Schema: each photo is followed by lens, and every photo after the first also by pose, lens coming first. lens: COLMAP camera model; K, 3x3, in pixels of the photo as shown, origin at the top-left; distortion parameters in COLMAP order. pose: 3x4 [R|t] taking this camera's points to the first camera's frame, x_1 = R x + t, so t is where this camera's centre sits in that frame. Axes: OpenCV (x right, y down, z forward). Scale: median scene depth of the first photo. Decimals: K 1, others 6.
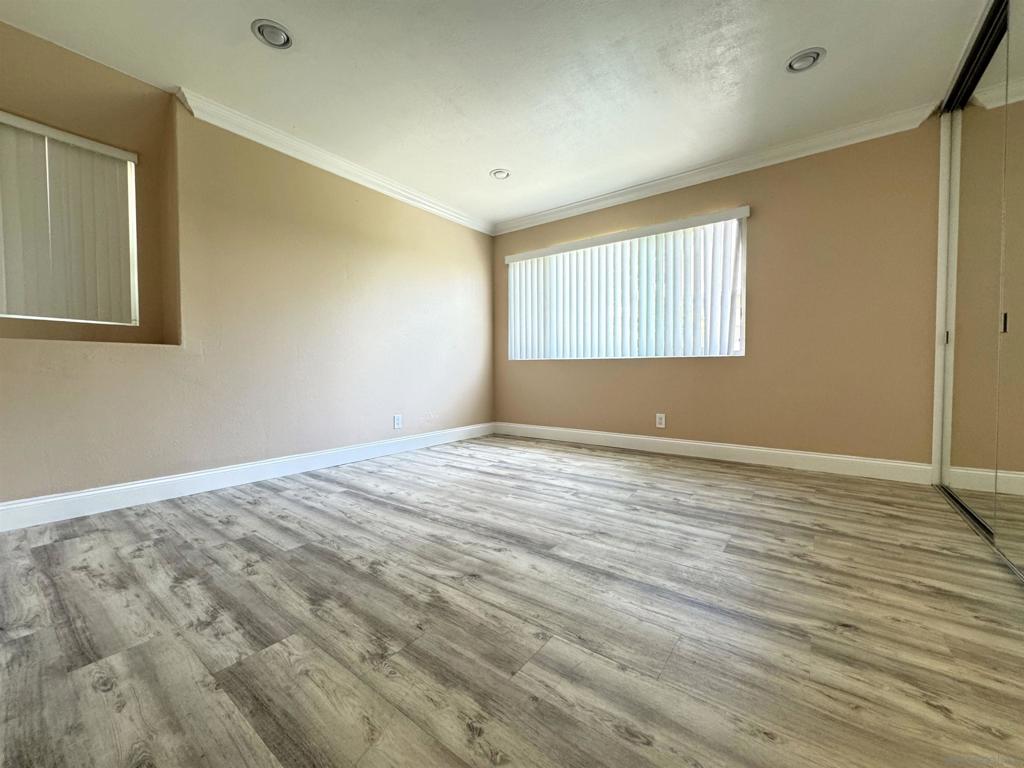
lens RADIAL K [[407.9, 0, 515.8], [0, 407.9, 386.0], [0, 0, 1]] dist [-0.007160, 0.000589]
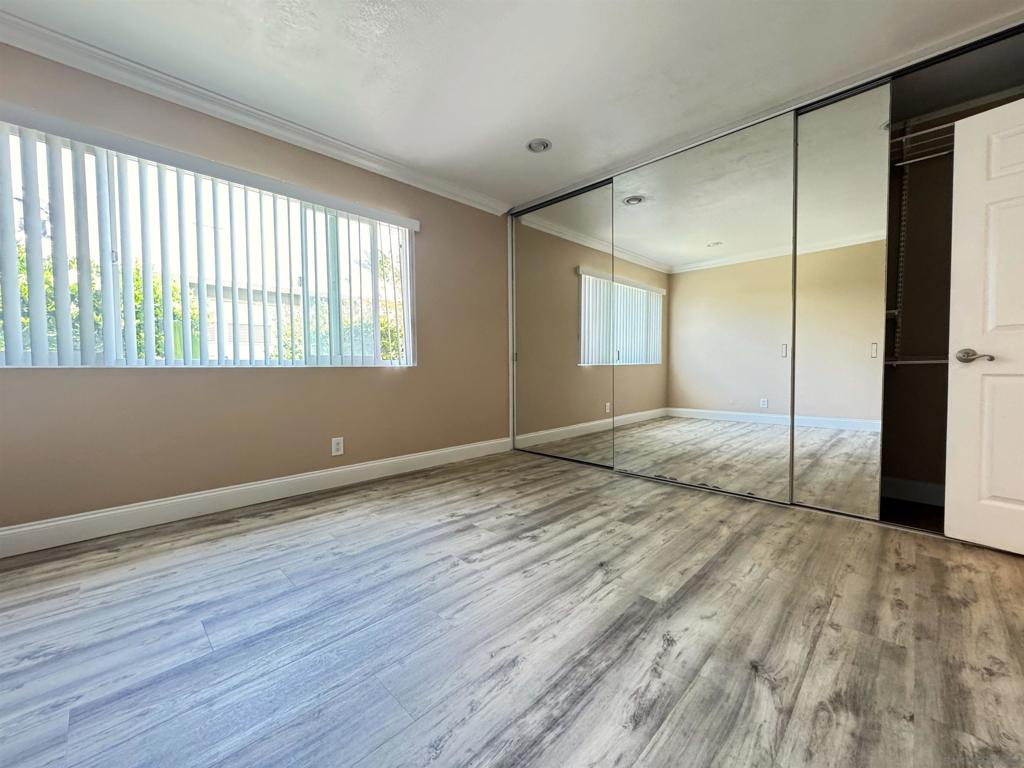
lens RADIAL K [[407.9, 0, 513.2], [0, 407.9, 380.8], [0, 0, 1]] dist [-0.007160, 0.000589]
pose [[0.141975, -0.034908, 0.989254, -0.718777], [0.046261, 0.998520, 0.028596, -0.093810], [-0.988789, 0.041704, 0.143380, 1.045779]]
